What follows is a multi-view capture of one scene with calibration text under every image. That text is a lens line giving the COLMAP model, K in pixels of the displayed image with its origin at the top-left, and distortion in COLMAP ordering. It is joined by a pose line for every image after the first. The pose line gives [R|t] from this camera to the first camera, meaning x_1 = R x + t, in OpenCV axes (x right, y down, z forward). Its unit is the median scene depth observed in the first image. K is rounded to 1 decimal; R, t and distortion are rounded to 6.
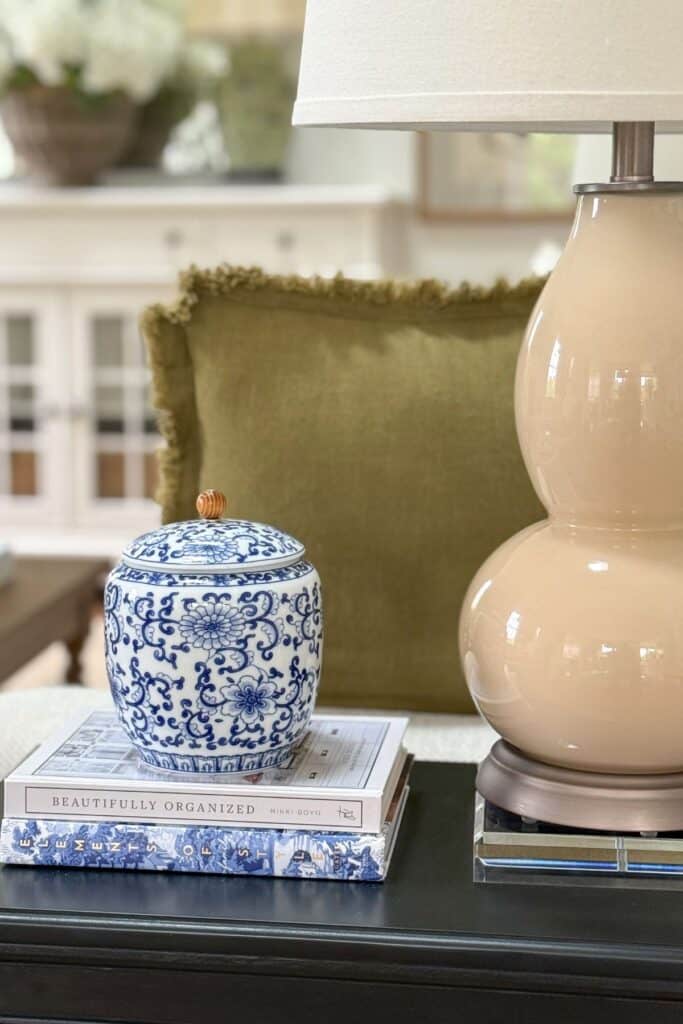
lens RADIAL K [[1870.3, 0, 322.0], [0, 1870.3, 516.6], [0, 0, 1]] dist [0.110341, 0.076723]
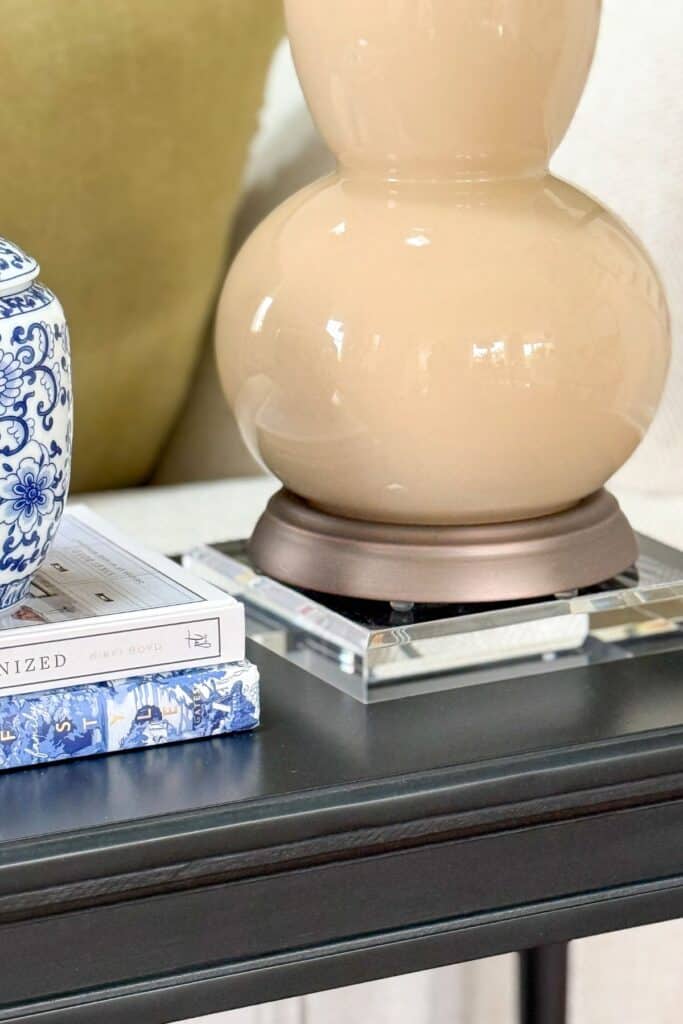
lens RADIAL K [[2739.5, 0, 341.5], [0, 2739.5, 512.0], [0, 0, 1]] dist [0.260175, -0.013582]
pose [[0.832152, -0.143992, 0.535527, -0.457238], [0.090411, 0.988008, 0.125166, -0.004509], [-0.547128, -0.055739, 0.835191, 0.156382]]
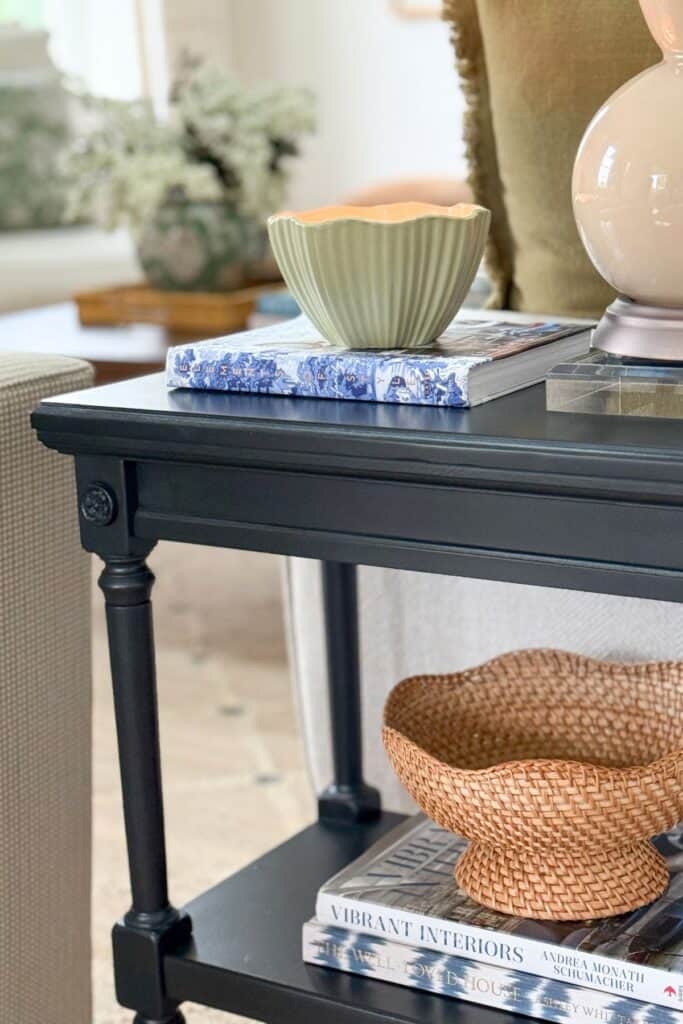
lens RADIAL K [[1837.8, 0, 406.8], [0, 1837.8, 512.5], [0, 0, 1]] dist [0.137494, 0.203171]
pose [[0.922816, 0.053076, -0.381567, 0.392549], [-0.020111, 0.995750, 0.089869, 0.159065], [0.384716, -0.075259, 0.919962, 0.033831]]
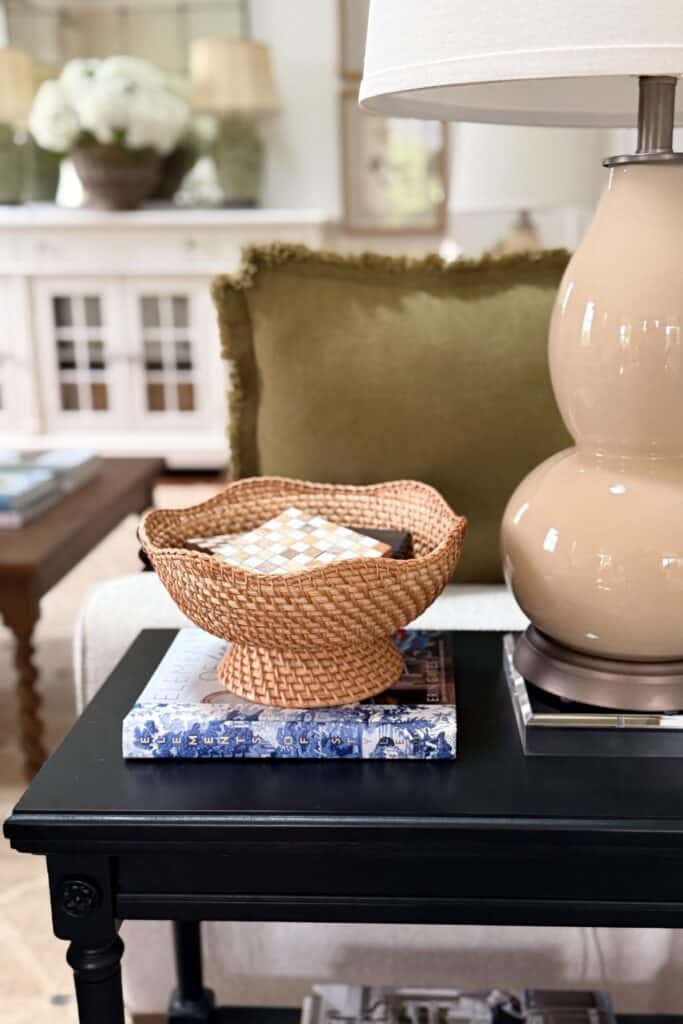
lens RADIAL K [[1052.2, 0, 387.1], [0, 1052.2, 509.5], [0, 0, 1]] dist [0.169664, -0.335991]
pose [[0.993851, -0.031503, 0.106148, -0.075434], [0.021737, 0.995528, 0.091928, -0.025391], [-0.108570, -0.089055, 0.990092, 0.349623]]
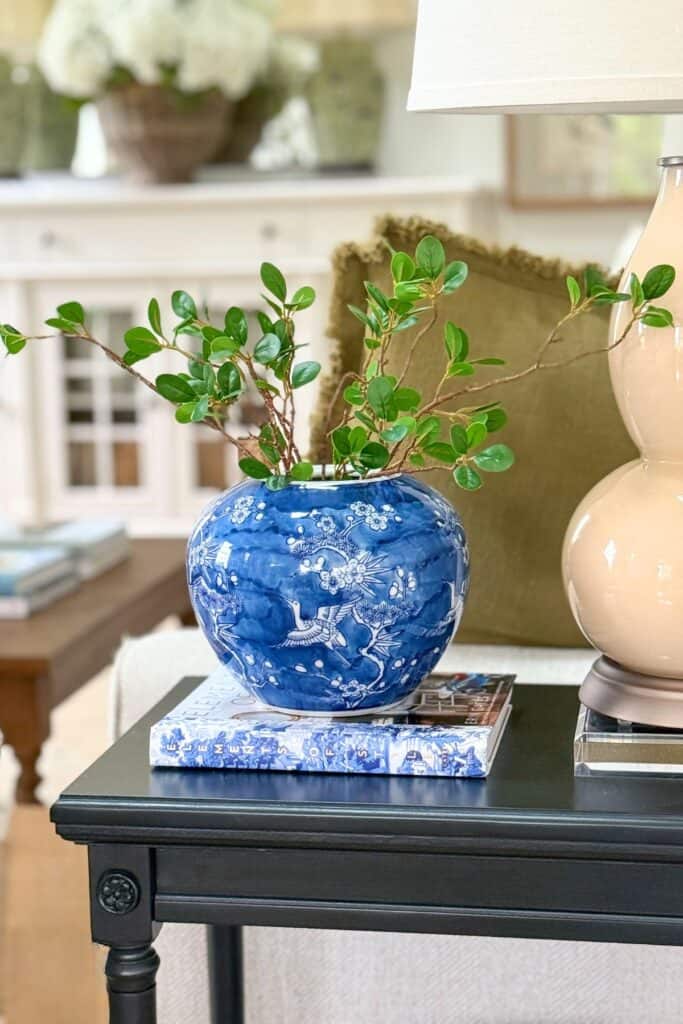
lens RADIAL K [[1886.5, 0, 341.5], [0, 1886.5, 512.0], [0, 0, 1]] dist [0.128560, -0.185833]
pose [[0.999185, -0.013744, -0.037960, -0.008986], [0.013695, 0.999905, -0.001562, 0.033838], [0.037978, 0.001041, 0.999278, -0.145867]]
